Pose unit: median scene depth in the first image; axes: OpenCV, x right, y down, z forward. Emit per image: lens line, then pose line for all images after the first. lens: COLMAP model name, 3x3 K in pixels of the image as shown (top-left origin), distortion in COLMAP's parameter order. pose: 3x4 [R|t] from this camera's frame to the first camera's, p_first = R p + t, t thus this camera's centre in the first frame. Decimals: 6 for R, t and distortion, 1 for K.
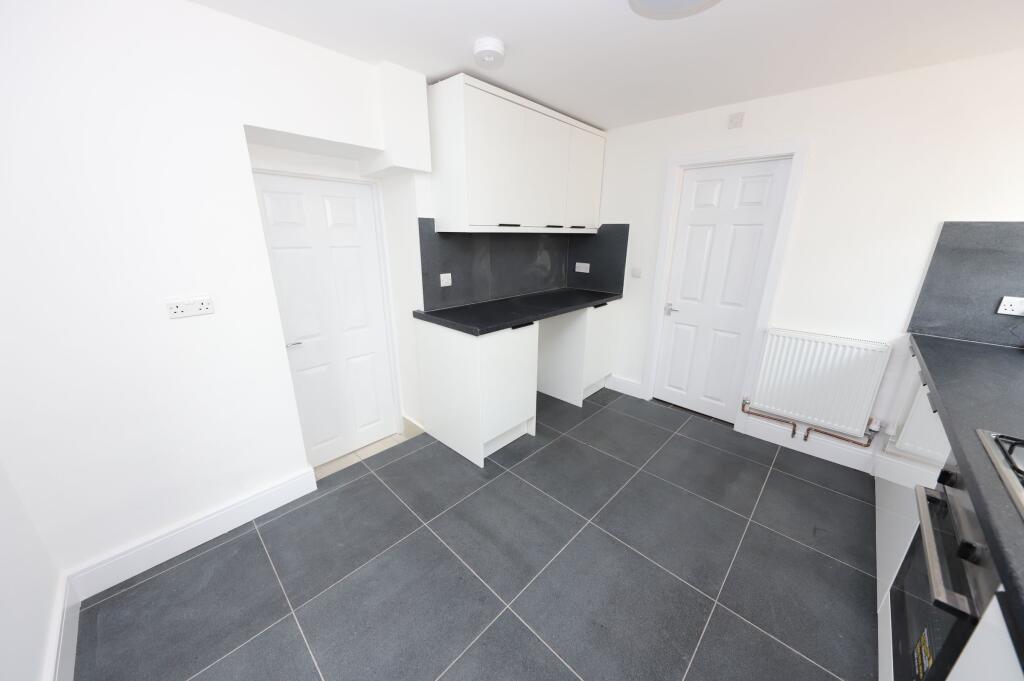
lens RADIAL K [[350.5, 0, 511.8], [0, 350.5, 340.6], [0, 0, 1]] dist [-0.004788, -0.001786]
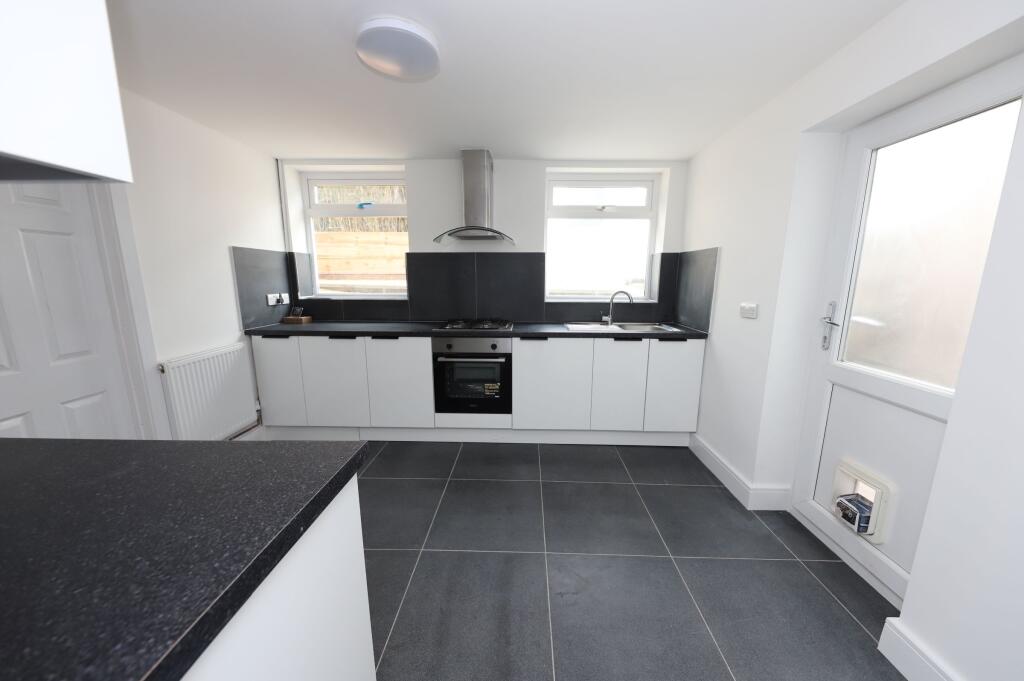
lens RADIAL K [[350.5, 0, 522.4], [0, 350.5, 341.5], [0, 0, 1]] dist [-0.004788, -0.001786]
pose [[-0.692265, -0.140932, 0.707749, -0.386930], [0.201759, 0.903837, 0.377323, -0.202244], [-0.692866, 0.404001, -0.597260, 0.811076]]
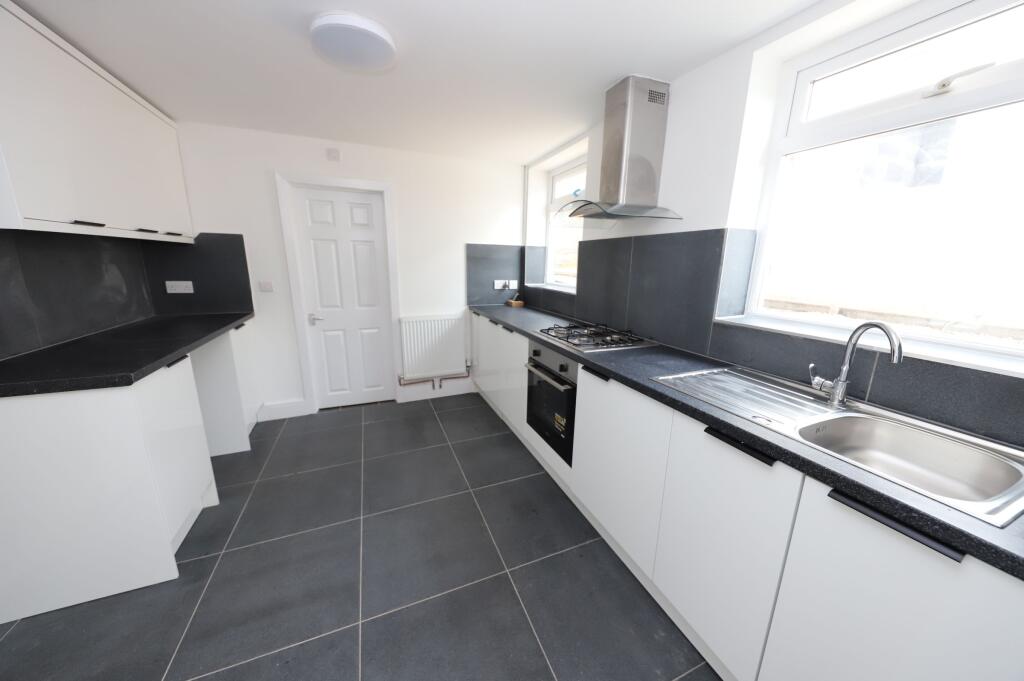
lens RADIAL K [[350.5, 0, 521.8], [0, 350.5, 342.5], [0, 0, 1]] dist [-0.004788, -0.001786]
pose [[0.378390, -0.207430, 0.902105, -0.298014], [0.255354, 0.960143, 0.113667, 0.018700], [-0.889728, 0.187346, 0.416276, 0.039428]]
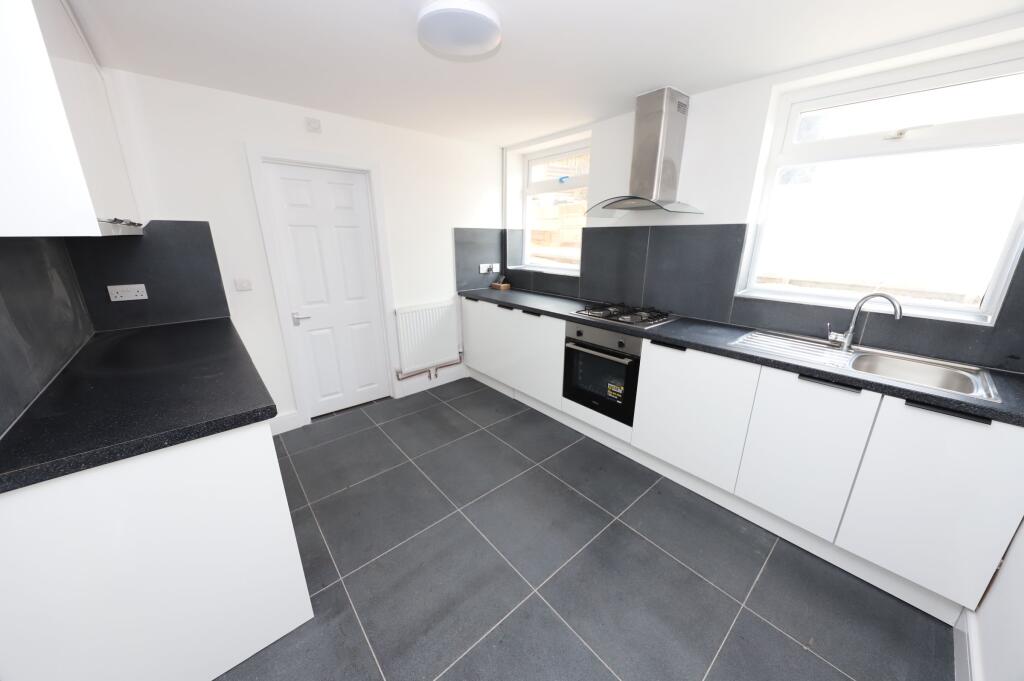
lens RADIAL K [[350.5, 0, 519.5], [0, 350.5, 342.9], [0, 0, 1]] dist [-0.004788, -0.001786]
pose [[0.069765, -0.296501, 0.952481, -0.437709], [0.287215, 0.920347, 0.265461, -0.122040], [-0.955322, 0.255047, 0.149367, 0.381643]]
